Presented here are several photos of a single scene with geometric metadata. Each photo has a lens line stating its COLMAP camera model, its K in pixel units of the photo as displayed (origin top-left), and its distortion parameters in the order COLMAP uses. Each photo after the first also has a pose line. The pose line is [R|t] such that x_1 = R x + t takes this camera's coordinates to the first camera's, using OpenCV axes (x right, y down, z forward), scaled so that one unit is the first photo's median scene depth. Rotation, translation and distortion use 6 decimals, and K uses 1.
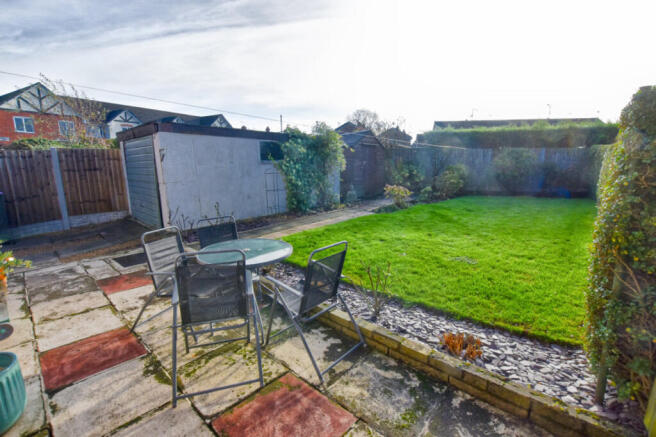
lens RADIAL K [[282.9, 0, 328.0], [0, 282.9, 218.5], [0, 0, 1]] dist [0.000612, 0.000267]
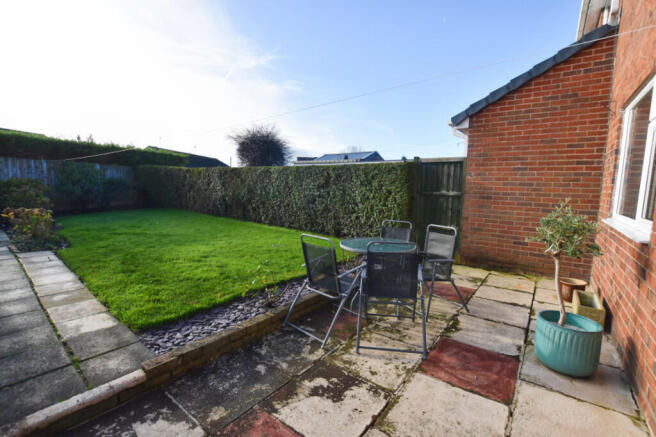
lens RADIAL K [[282.9, 0, 328.0], [0, 282.9, 218.5], [0, 0, 1]] dist [0.000612, 0.000267]
pose [[-0.051275, -0.115338, 0.992002, -1.840280], [0.162168, 0.979164, 0.122227, -0.210566], [-0.985430, 0.167138, -0.031503, 1.545706]]
